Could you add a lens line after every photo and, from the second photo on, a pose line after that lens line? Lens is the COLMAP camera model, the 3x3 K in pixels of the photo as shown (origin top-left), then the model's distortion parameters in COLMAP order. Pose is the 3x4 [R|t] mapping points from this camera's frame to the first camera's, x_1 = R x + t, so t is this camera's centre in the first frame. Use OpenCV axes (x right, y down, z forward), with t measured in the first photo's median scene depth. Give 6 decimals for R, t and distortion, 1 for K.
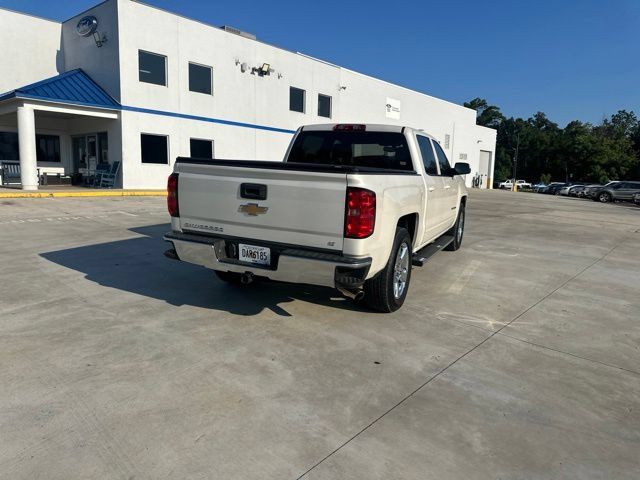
lens RADIAL K [[450.1, 0, 324.0], [0, 450.1, 230.2], [0, 0, 1]] dist [0.051516, -0.077062]
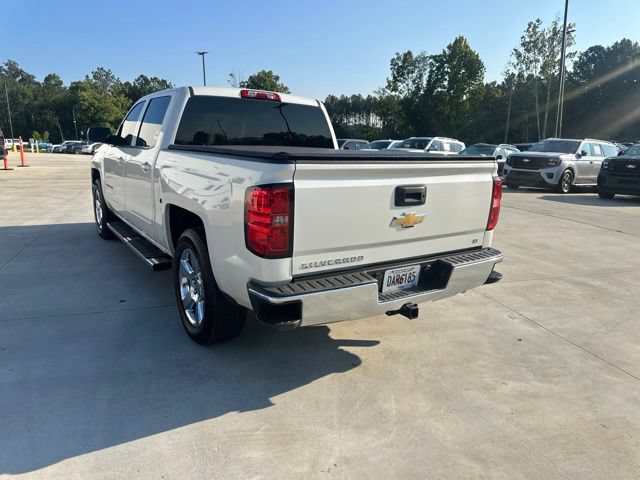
lens RADIAL K [[450.1, 0, 324.0], [0, 450.1, 230.2], [0, 0, 1]] dist [0.051516, -0.077062]
pose [[0.513729, -0.198937, 0.834570, -0.203886], [0.118870, 0.979868, 0.160400, -0.039602], [-0.849678, 0.016803, 0.527035, 0.174124]]
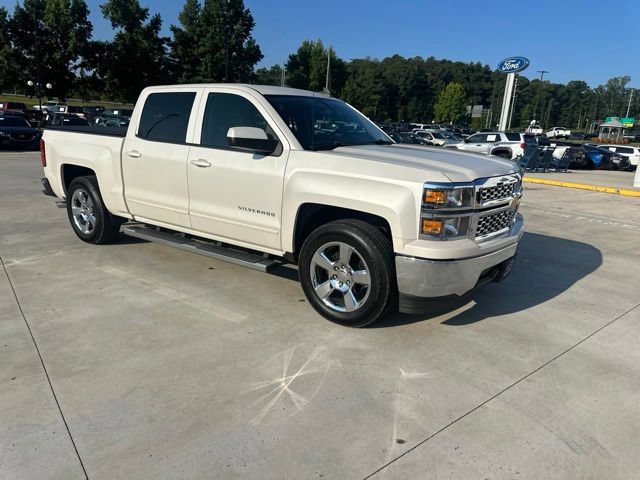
lens RADIAL K [[450.6, 0, 320.0], [0, 450.6, 240.0], [0, 0, 1]] dist [0.028516, -0.028011]
pose [[-0.186177, 0.190551, -0.963861, 0.360552], [-0.190992, 0.955280, 0.225746, -0.068516], [0.963774, 0.226119, -0.141457, 0.516196]]
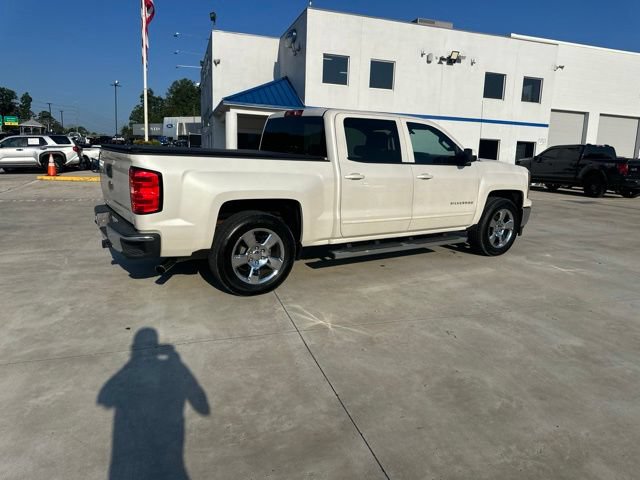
lens RADIAL K [[446.8, 0, 321.7], [0, 446.8, 234.9], [0, 0, 1]] dist [0.071398, -0.097629]
pose [[0.852366, 0.084954, -0.516000, 0.223861], [-0.074339, 0.996380, 0.041246, -0.002131], [0.517636, 0.003202, 0.855595, 0.065223]]
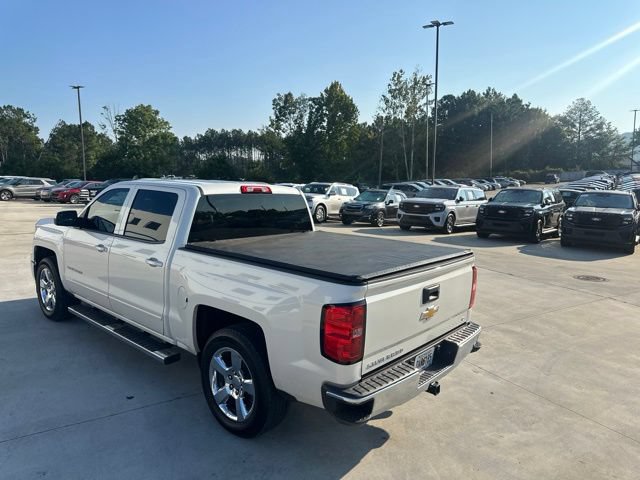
lens RADIAL K [[446.8, 0, 321.7], [0, 446.8, 234.9], [0, 0, 1]] dist [0.071398, -0.097629]
pose [[0.277591, -0.162868, 0.946793, -0.252730], [0.121874, 0.983533, 0.133455, -0.083965], [-0.952937, 0.078343, 0.292870, 0.222292]]
